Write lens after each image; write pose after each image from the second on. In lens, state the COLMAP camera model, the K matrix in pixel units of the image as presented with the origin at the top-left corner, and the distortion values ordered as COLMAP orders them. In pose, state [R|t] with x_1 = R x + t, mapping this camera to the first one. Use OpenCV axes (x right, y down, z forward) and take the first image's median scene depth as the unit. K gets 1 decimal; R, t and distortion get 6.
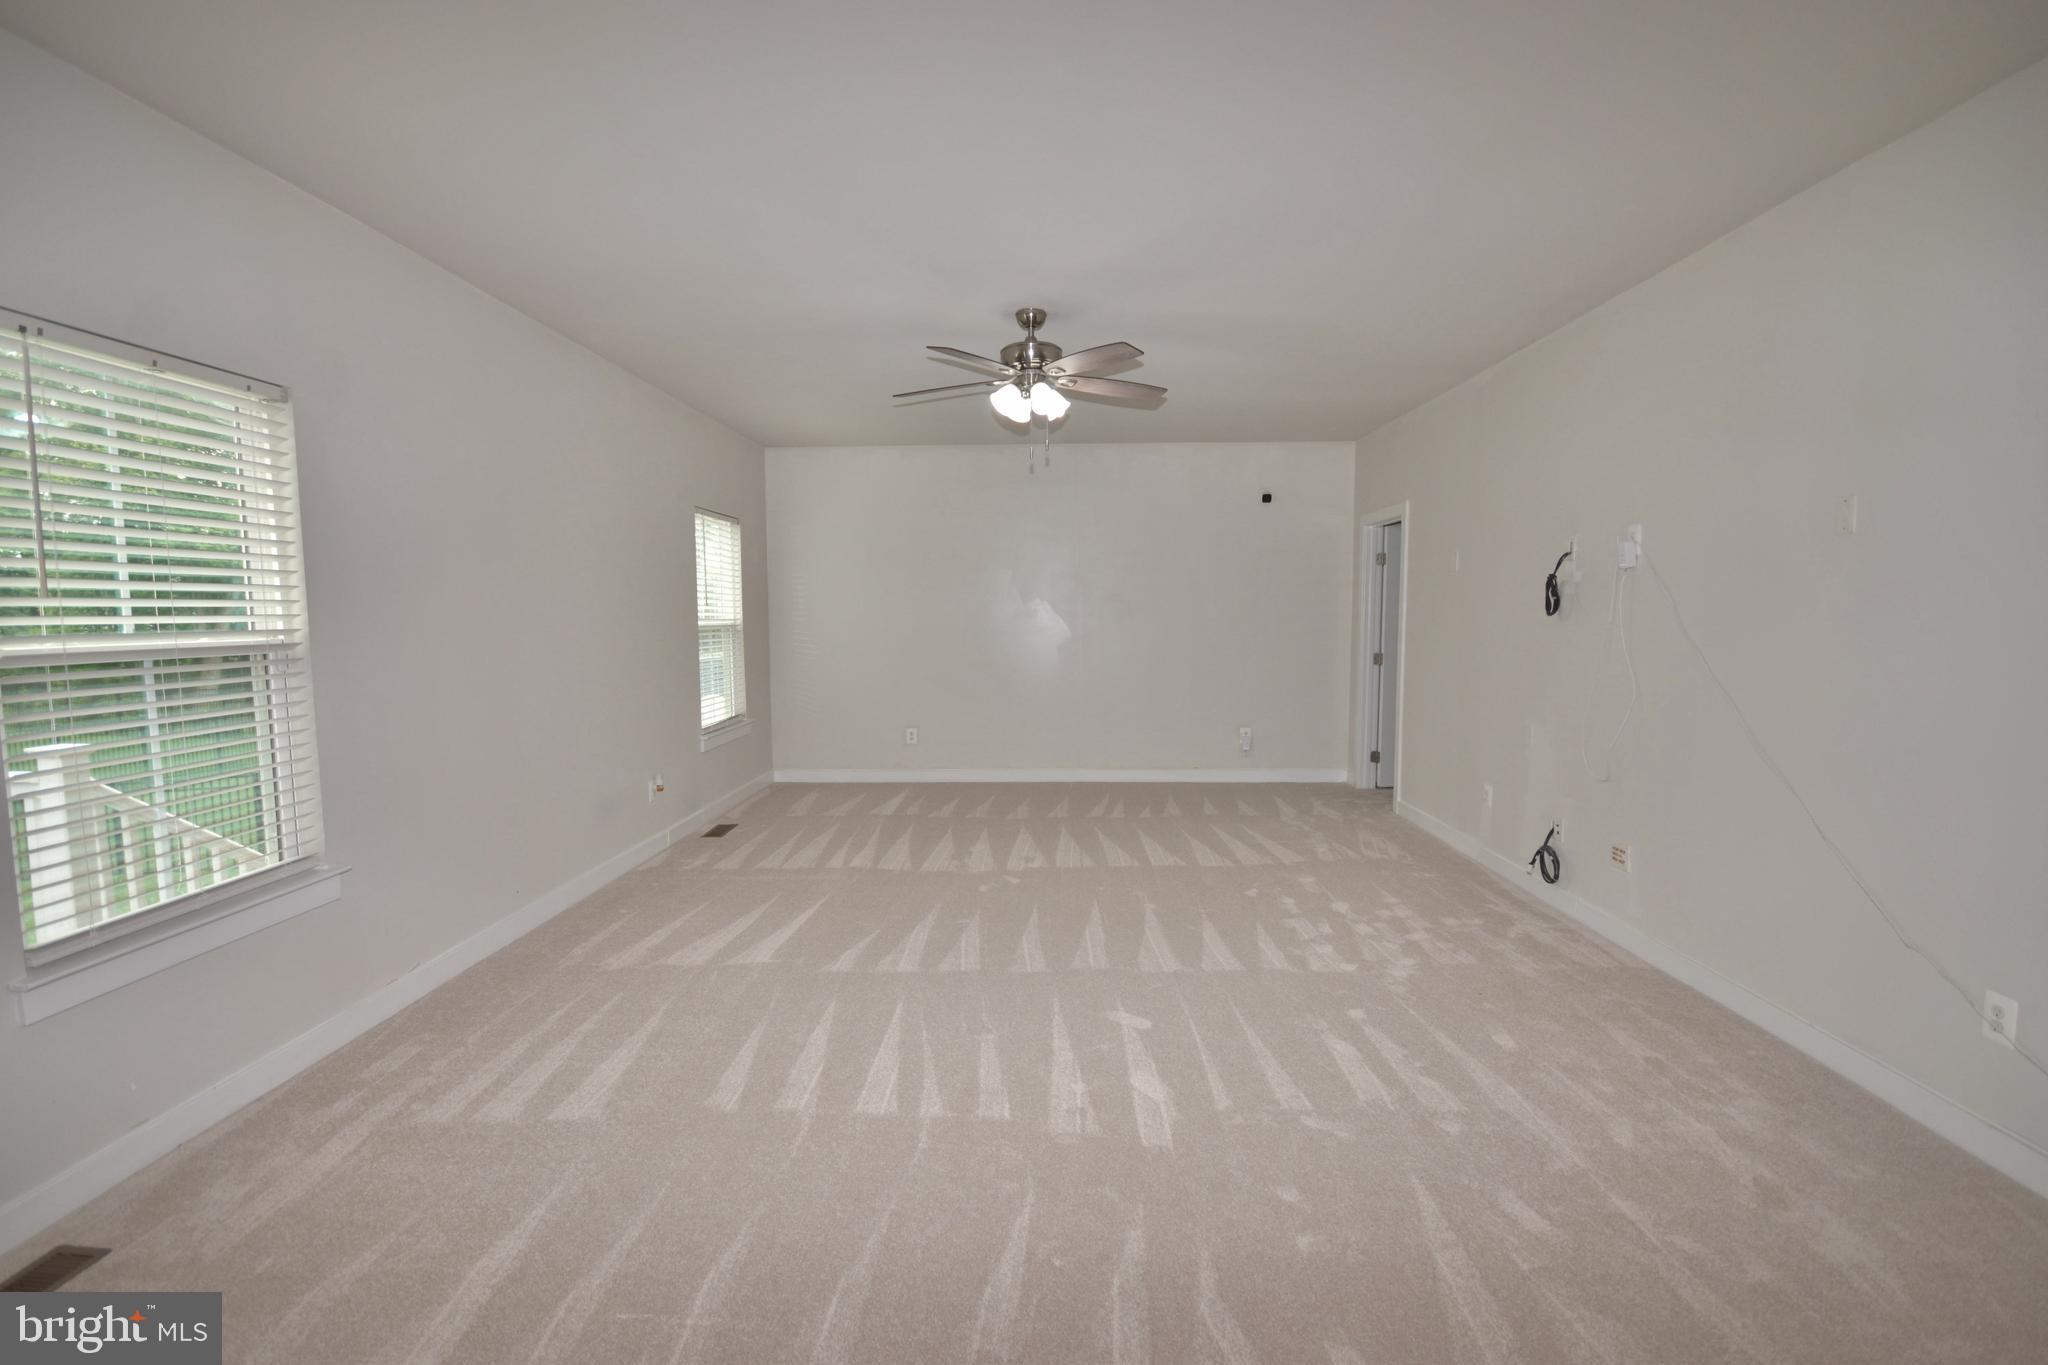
lens RADIAL K [[908.7, 0, 1028.5], [0, 908.7, 688.8], [0, 0, 1]] dist [0.000208, -0.000176]
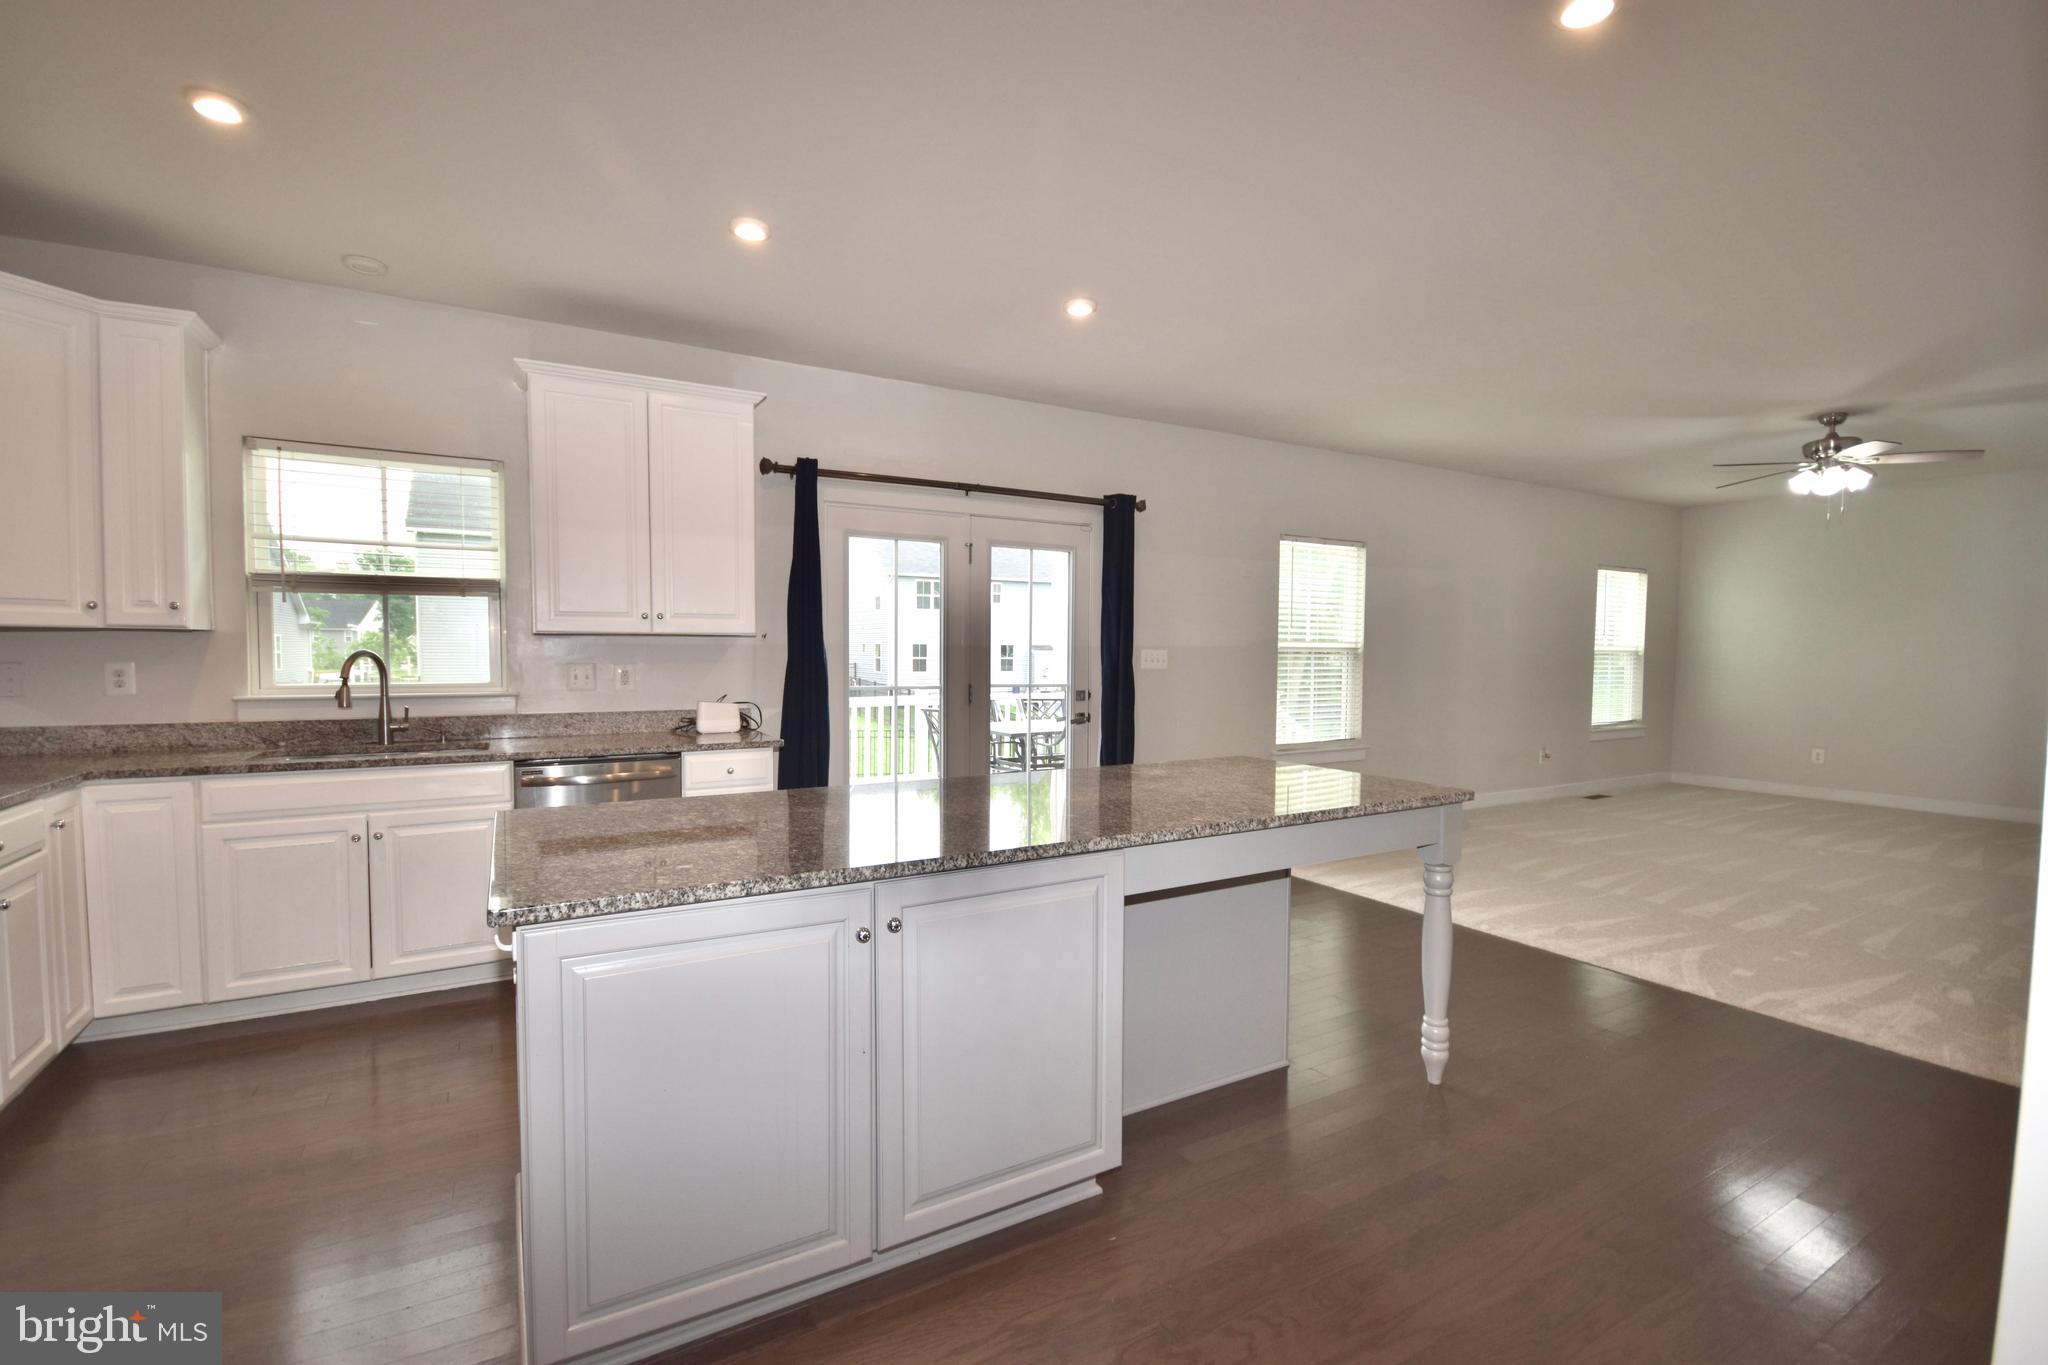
lens RADIAL K [[908.7, 0, 1028.5], [0, 908.7, 688.8], [0, 0, 1]] dist [0.000208, -0.000176]
pose [[0.531347, 0.048208, -0.845782, 0.524808], [-0.083167, 0.996525, 0.004552, 0.082581], [0.843062, 0.067923, 0.533510, -0.689840]]
